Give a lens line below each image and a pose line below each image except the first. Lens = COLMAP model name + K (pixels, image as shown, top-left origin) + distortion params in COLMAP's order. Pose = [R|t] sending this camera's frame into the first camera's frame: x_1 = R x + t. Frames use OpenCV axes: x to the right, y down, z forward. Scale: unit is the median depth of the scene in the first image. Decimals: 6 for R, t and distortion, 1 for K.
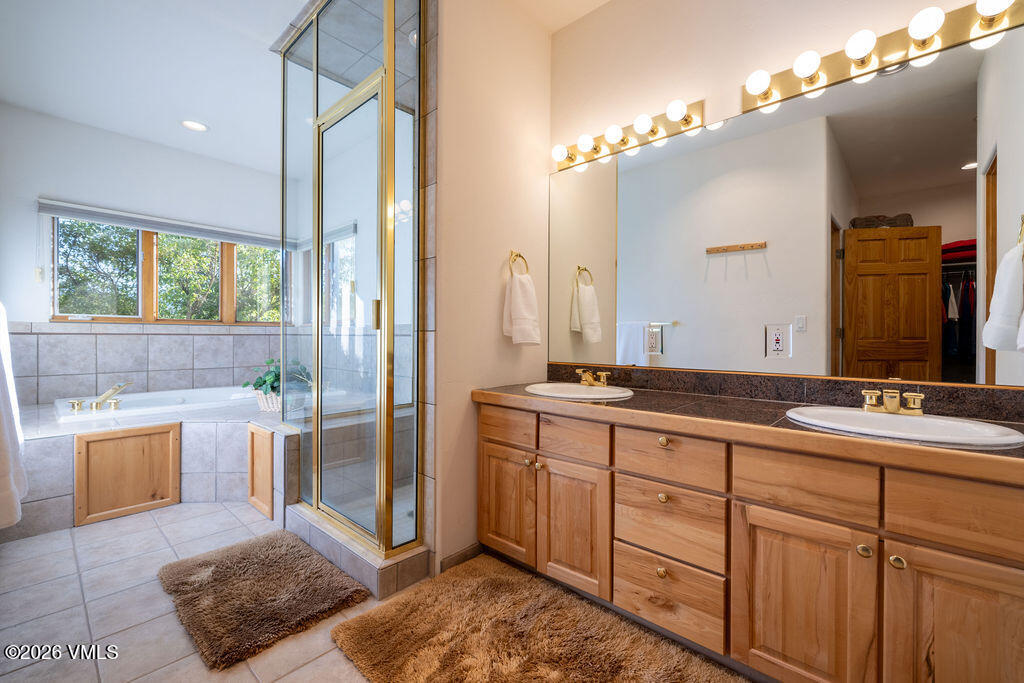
lens RADIAL K [[432.4, 0, 502.6], [0, 432.4, 341.0], [0, 0, 1]] dist [0.001606, 0.001790]
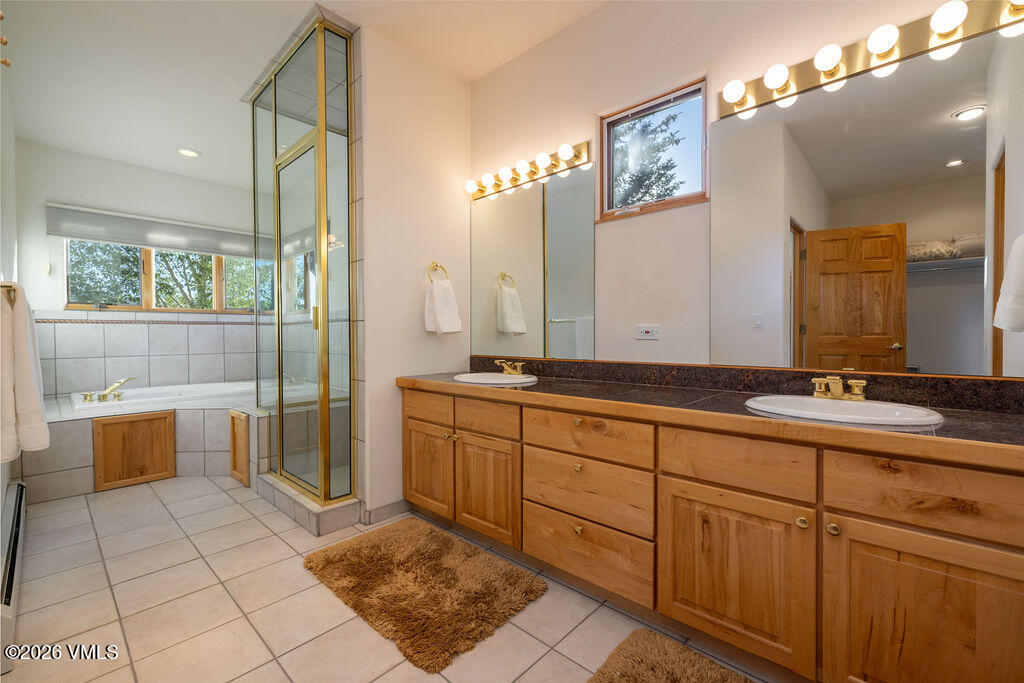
lens RADIAL K [[432.4, 0, 520.9], [0, 432.4, 339.2], [0, 0, 1]] dist [0.001606, 0.001790]
pose [[0.999914, -0.012526, 0.003992, 0.145464], [0.012515, 0.999918, 0.002715, 0.001410], [-0.004026, -0.002665, 0.999988, -0.133785]]
